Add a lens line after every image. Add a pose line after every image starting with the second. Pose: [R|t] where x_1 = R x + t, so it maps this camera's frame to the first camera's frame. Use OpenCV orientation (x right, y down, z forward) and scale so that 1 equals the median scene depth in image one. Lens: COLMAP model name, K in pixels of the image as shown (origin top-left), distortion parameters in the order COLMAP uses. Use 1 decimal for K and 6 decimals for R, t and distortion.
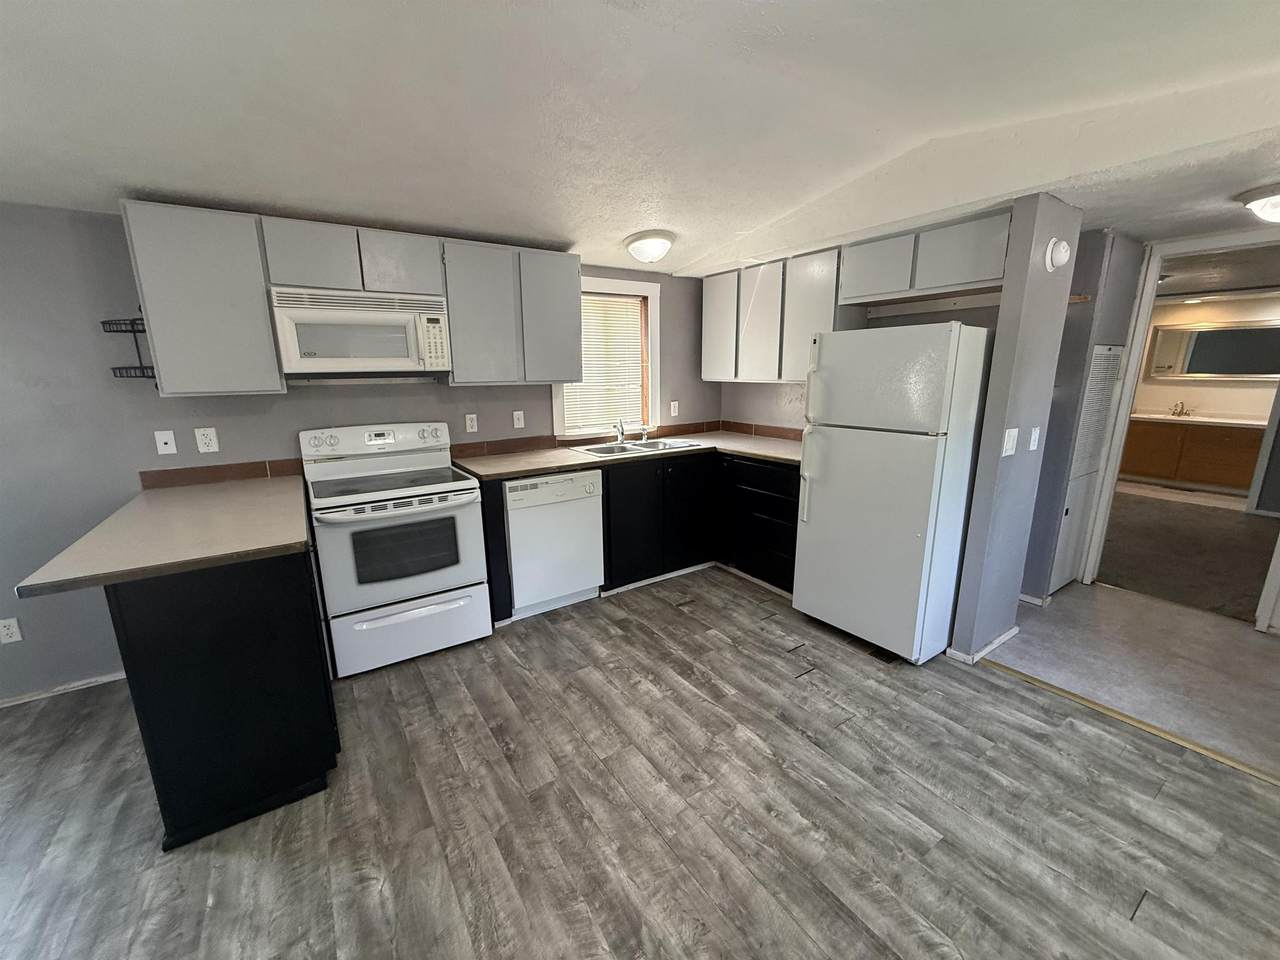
lens RADIAL K [[505.8, 0, 640.0], [0, 505.8, 480.0], [0, 0, 1]] dist [0.000231, -0.000313]
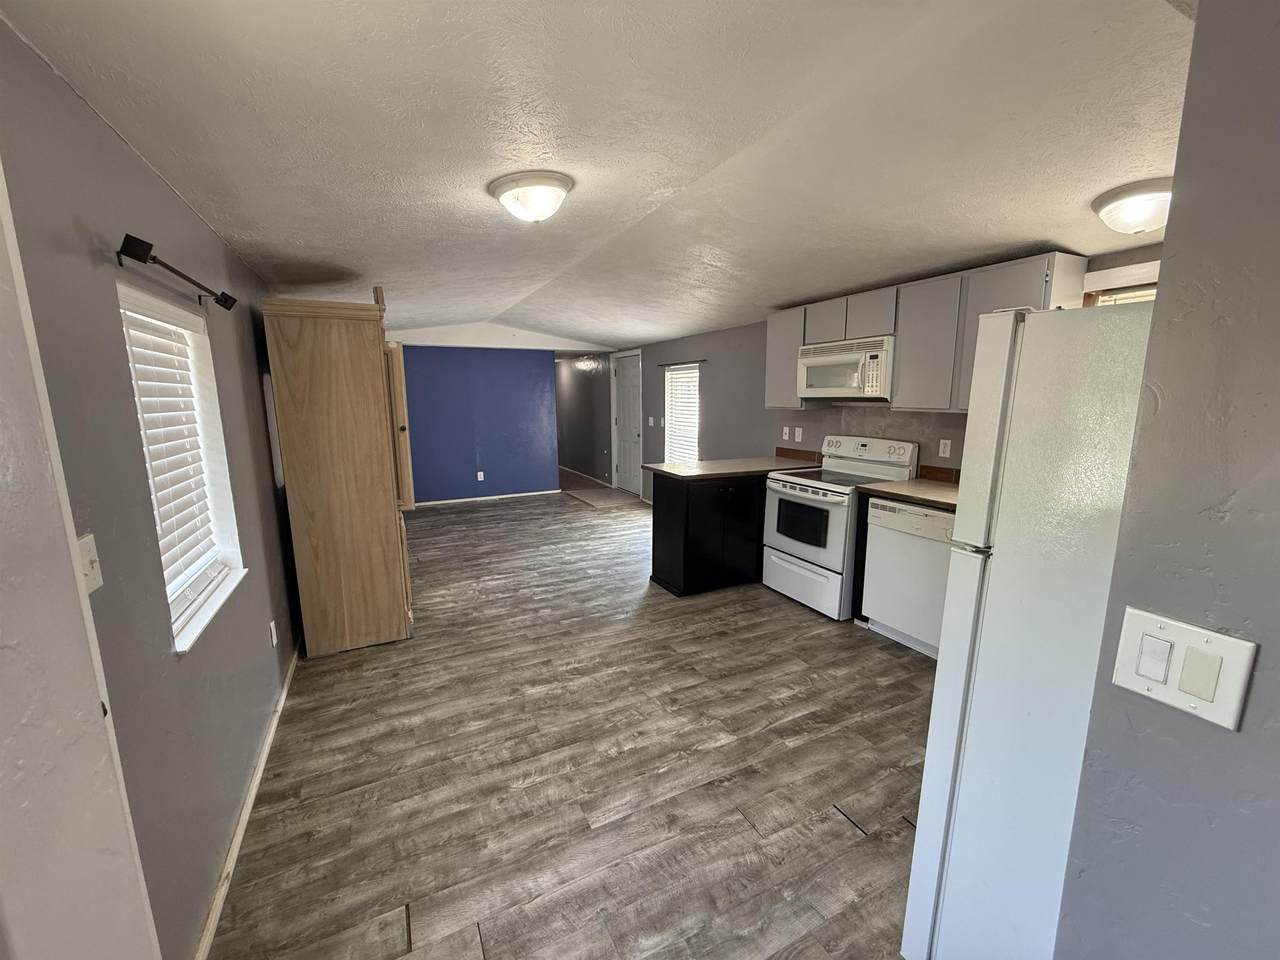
lens RADIAL K [[505.8, 0, 640.0], [0, 505.8, 480.0], [0, 0, 1]] dist [0.000231, -0.000313]
pose [[-0.108390, 0.175456, -0.978502, 1.109317], [-0.208563, 0.958382, 0.194951, -0.182736], [0.971984, 0.225211, -0.067286, 0.731339]]
